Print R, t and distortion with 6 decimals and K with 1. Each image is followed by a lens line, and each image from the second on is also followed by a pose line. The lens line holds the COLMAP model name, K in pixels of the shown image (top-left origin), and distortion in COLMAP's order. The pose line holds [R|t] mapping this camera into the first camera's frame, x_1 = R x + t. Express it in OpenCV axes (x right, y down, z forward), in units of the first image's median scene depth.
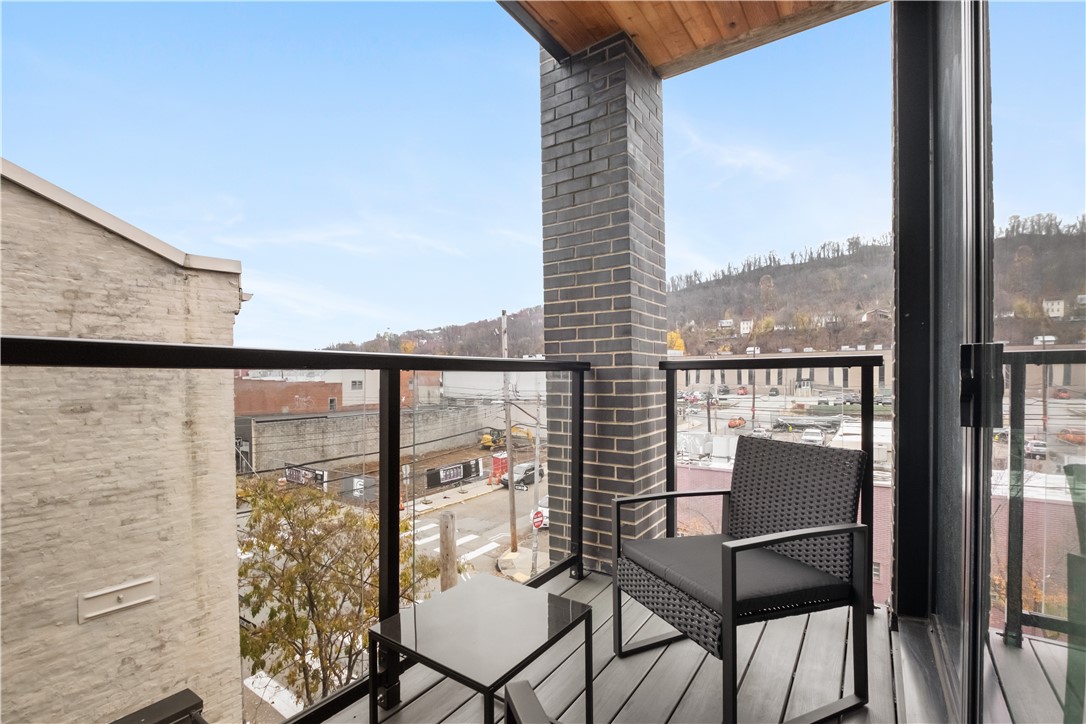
lens RADIAL K [[482.3, 0, 543.0], [0, 482.3, 362.0], [0, 0, 1]] dist [-0.009515, 0.000303]
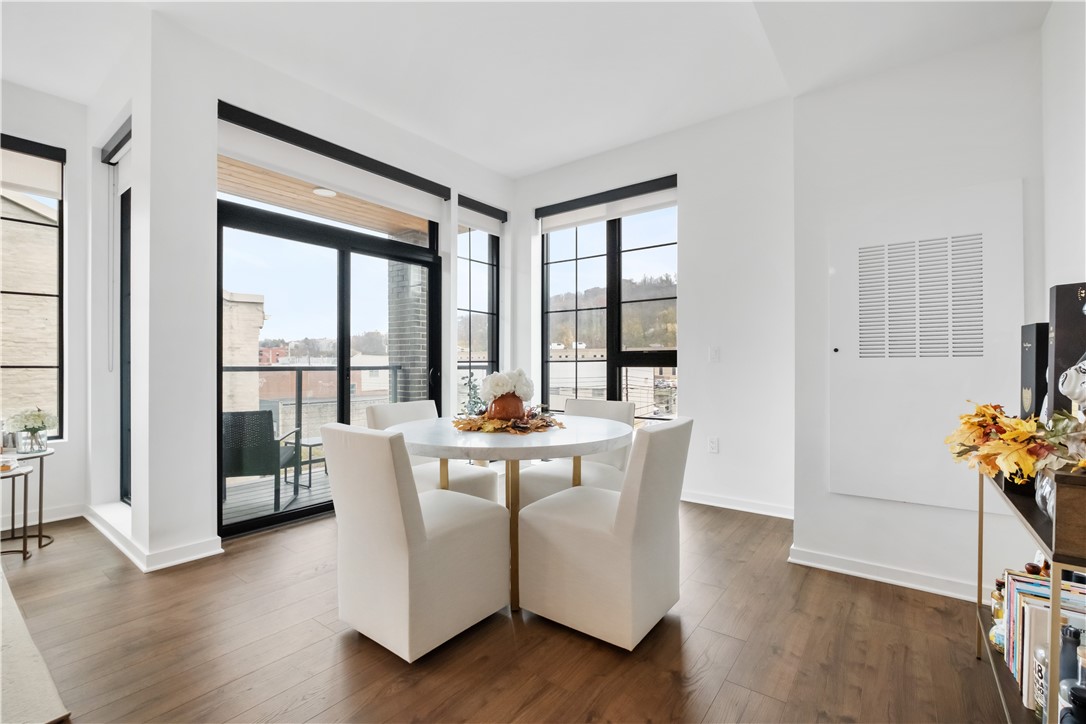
lens RADIAL K [[482.3, 0, 543.0], [0, 482.3, 362.0], [0, 0, 1]] dist [-0.009515, 0.000303]
pose [[0.998913, 0.005807, -0.046241, 0.845010], [-0.004678, 0.999689, 0.024487, -0.074386], [0.046369, -0.024244, 0.998630, -1.261835]]
